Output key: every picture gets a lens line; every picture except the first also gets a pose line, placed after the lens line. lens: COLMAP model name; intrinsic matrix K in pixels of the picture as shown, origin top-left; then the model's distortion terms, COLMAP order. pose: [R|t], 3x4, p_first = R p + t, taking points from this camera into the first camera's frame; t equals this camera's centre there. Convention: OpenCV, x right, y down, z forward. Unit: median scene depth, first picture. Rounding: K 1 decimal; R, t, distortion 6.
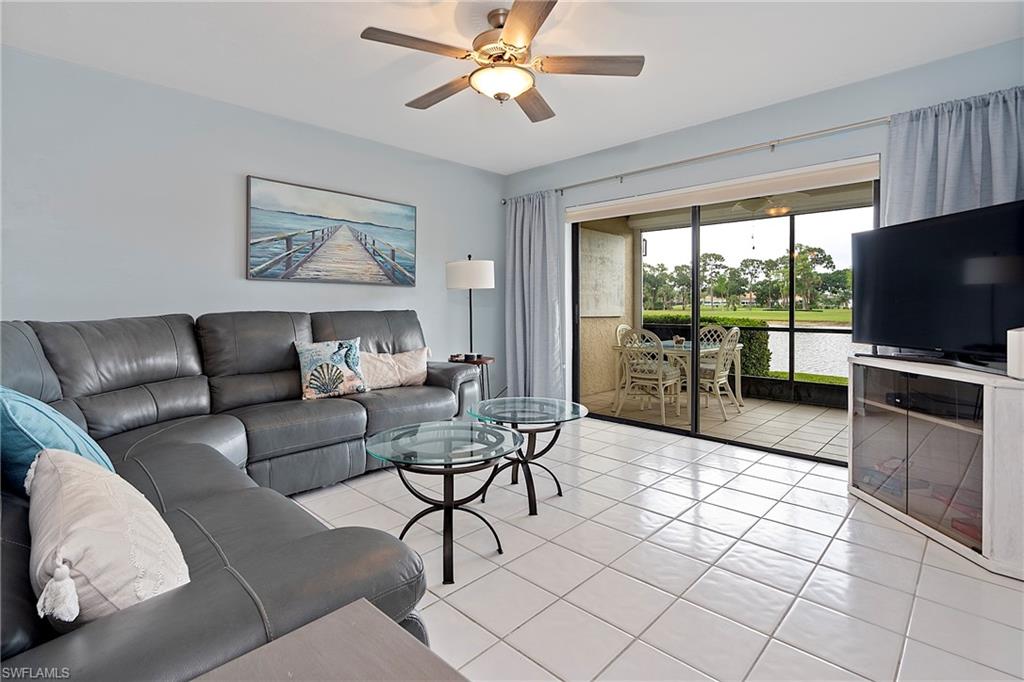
lens RADIAL K [[483.9, 0, 508.1], [0, 483.9, 313.5], [0, 0, 1]] dist [-0.005937, 0.003982]
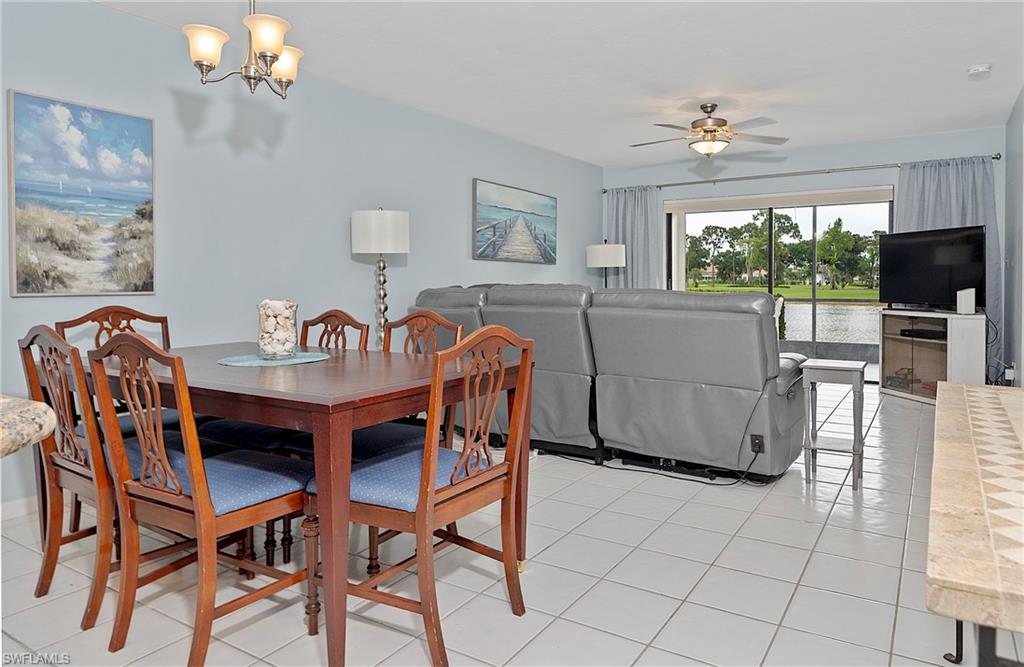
lens RADIAL K [[629.5, 0, 576.9], [0, 629.5, 296.0], [0, 0, 1]] dist [0.014901, -0.009404]
pose [[0.968756, -0.005975, 0.247945, -0.663205], [0.004419, 0.999967, 0.006832, 0.016406], [-0.247978, -0.005523, 0.968750, -0.665505]]
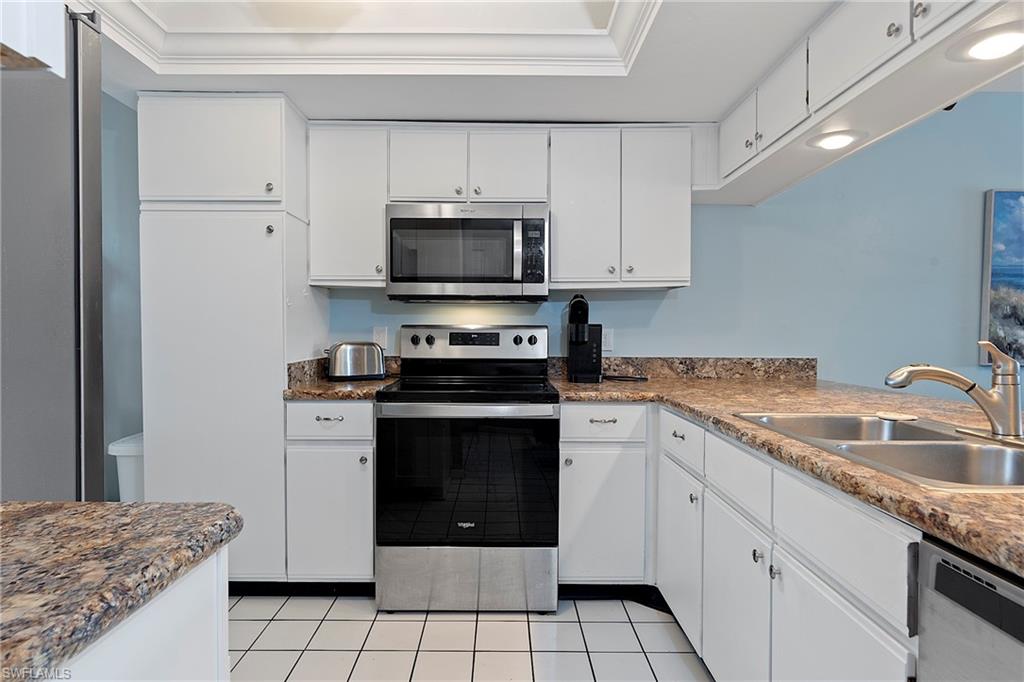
lens RADIAL K [[573.8, 0, 512.8], [0, 573.8, 343.5], [0, 0, 1]] dist [-0.014047, 0.008127]
pose [[0.697647, 0.026044, -0.715968, -1.031504], [-0.023107, 0.999637, 0.013848, -0.008168], [0.716069, 0.006883, 0.697995, -0.809857]]
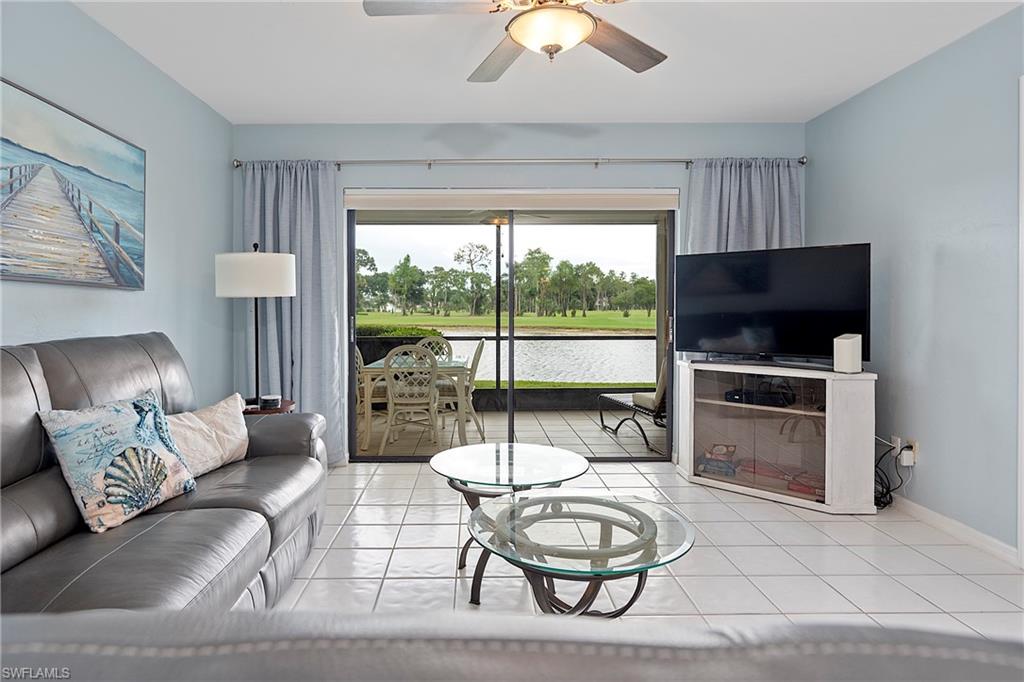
lens RADIAL K [[573.8, 0, 482.6], [0, 573.8, 315.8], [0, 0, 1]] dist [-0.014047, 0.008127]
pose [[0.716114, -0.009587, 0.697918, -0.472264], [0.012561, 0.999921, 0.000847, -0.025401], [-0.697871, 0.008160, 0.716177, 0.294016]]
